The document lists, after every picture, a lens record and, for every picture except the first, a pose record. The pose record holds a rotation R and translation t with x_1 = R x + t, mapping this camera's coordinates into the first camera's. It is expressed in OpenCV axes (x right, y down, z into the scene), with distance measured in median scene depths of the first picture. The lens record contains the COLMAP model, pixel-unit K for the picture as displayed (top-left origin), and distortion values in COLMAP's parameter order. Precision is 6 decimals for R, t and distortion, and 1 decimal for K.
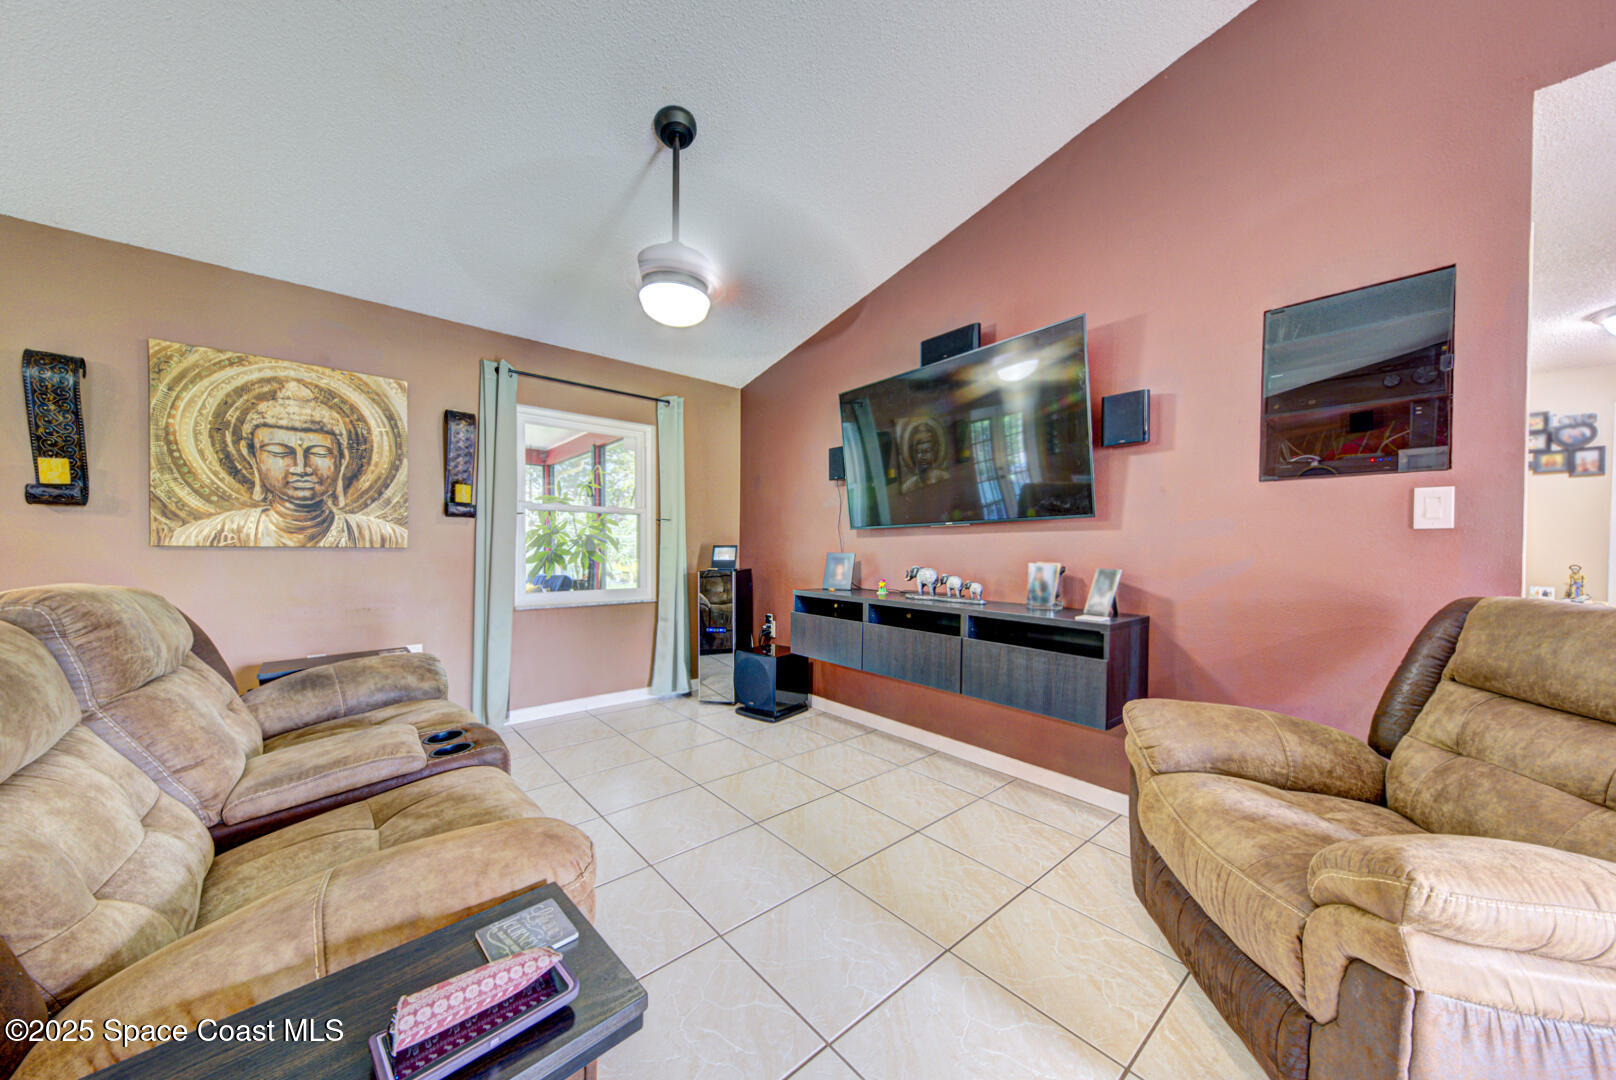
lens RADIAL K [[553.5, 0, 809.5], [0, 553.5, 552.0], [0, 0, 1]] dist [0.018048, -0.003781]
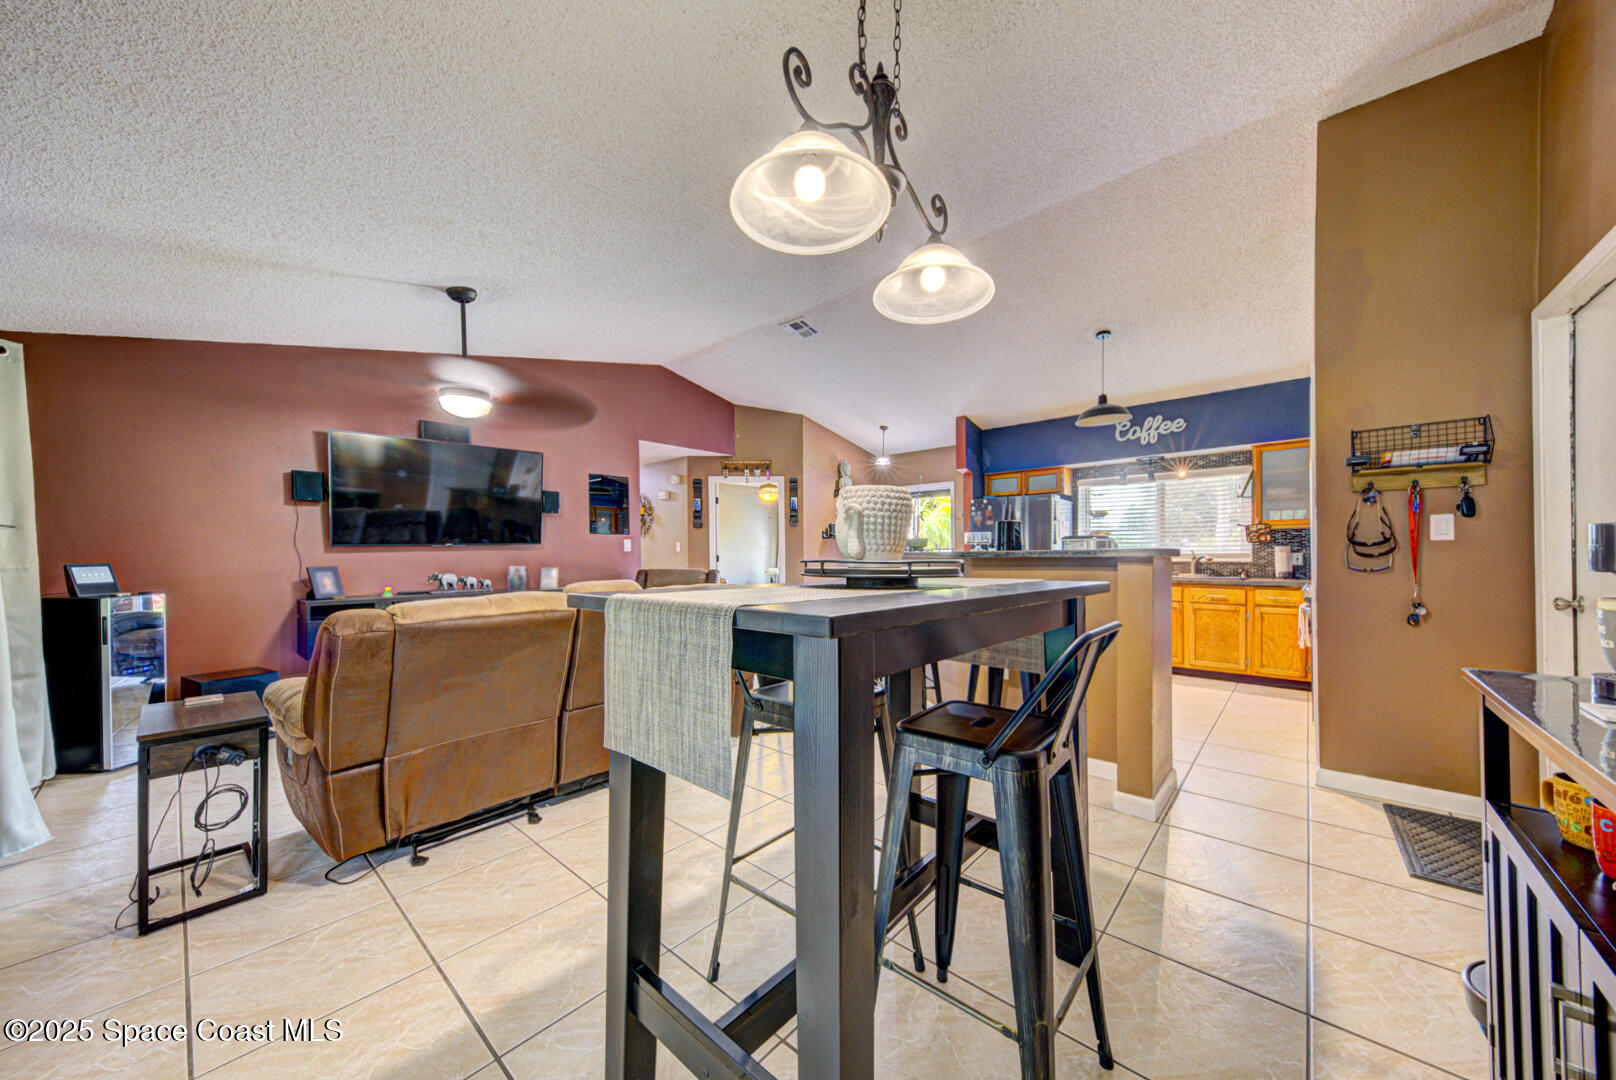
lens RADIAL K [[553.5, 0, 805.1], [0, 553.5, 556.7], [0, 0, 1]] dist [0.018048, -0.003781]
pose [[-0.112115, -0.011592, 0.993628, -1.510407], [0.019424, 0.999715, 0.013855, -0.019977], [-0.993505, 0.020854, -0.111858, 0.179811]]
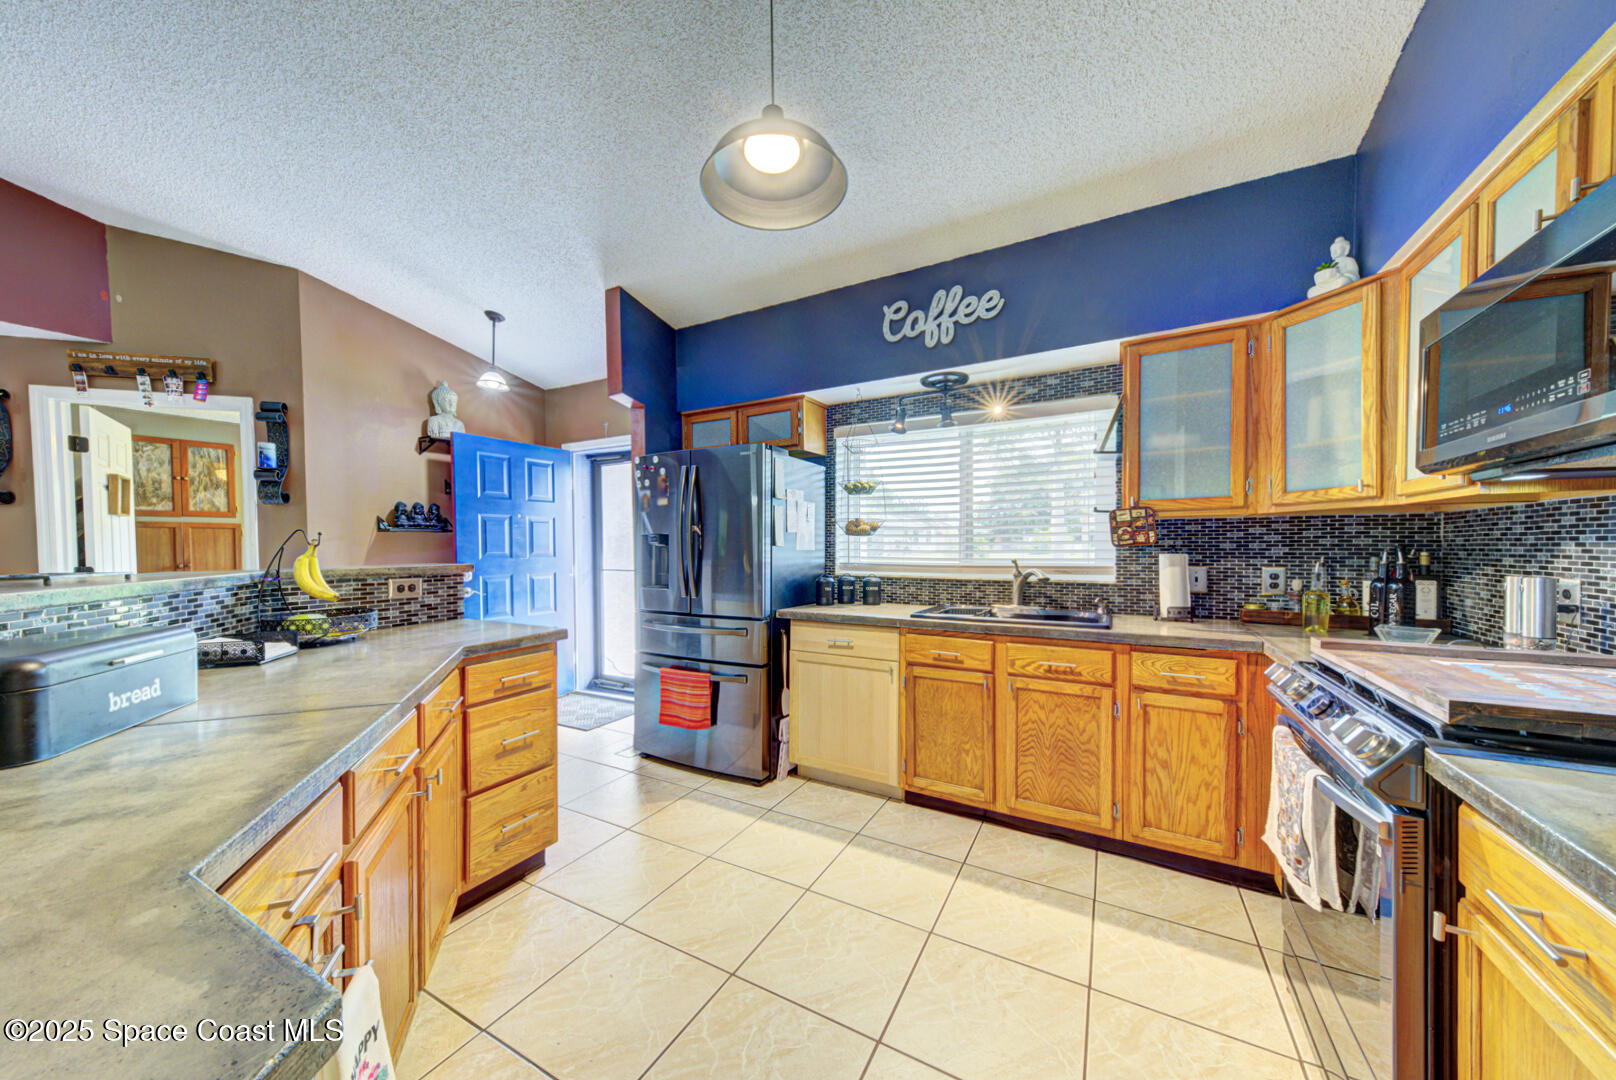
lens RADIAL K [[553.5, 0, 814.9], [0, 553.5, 555.6], [0, 0, 1]] dist [0.018048, -0.003781]
pose [[-0.338668, -0.022879, 0.940628, -0.518344], [0.017927, 0.999366, 0.030762, -0.032944], [-0.940735, 0.027280, -0.338043, -0.728785]]
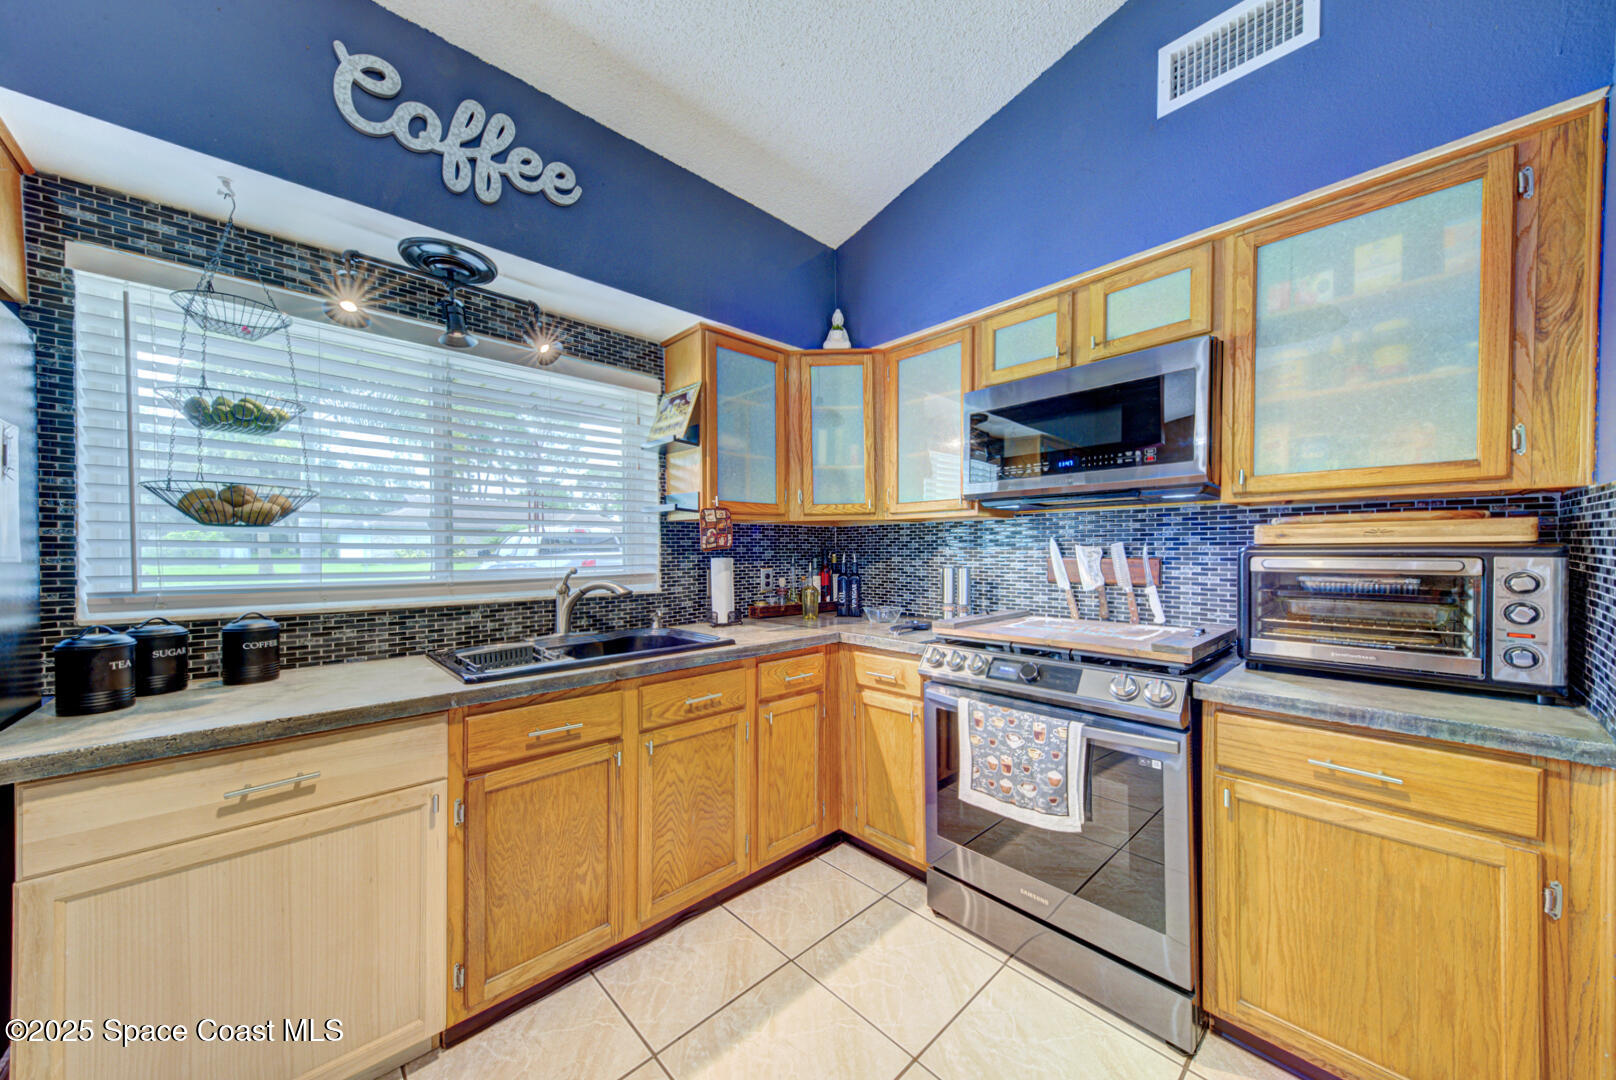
lens RADIAL K [[553.5, 0, 800.5], [0, 553.5, 557.5], [0, 0, 1]] dist [0.018048, -0.003781]
pose [[-0.999736, -0.003212, -0.022739, 0.027823], [-0.003960, 0.999450, 0.032914, -0.027637], [0.022621, 0.032996, -0.999199, -0.694335]]
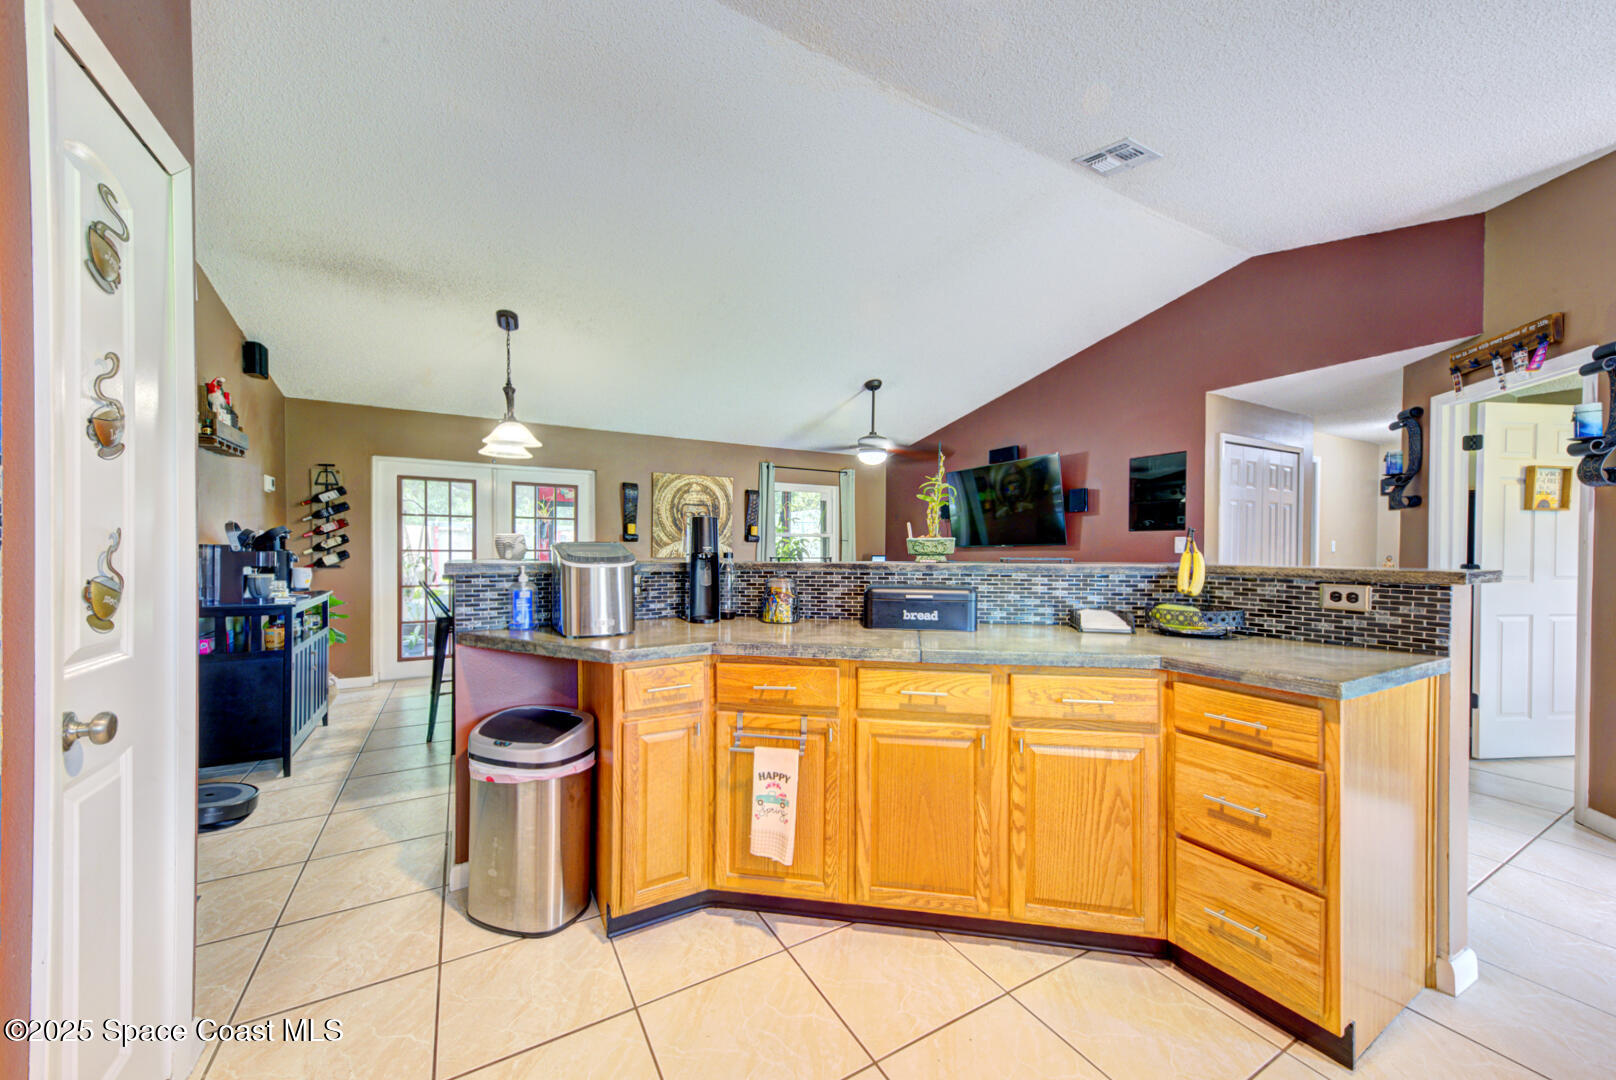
lens RADIAL K [[593.2, 0, 801.6], [0, 593.2, 556.8], [0, 0, 1]] dist [0.020756, 0.000123]
pose [[0.978329, 0.001546, -0.207049, -0.011104], [-0.001261, 0.999998, 0.001507, -0.016539], [0.207051, -0.001213, 0.978329, -1.229328]]
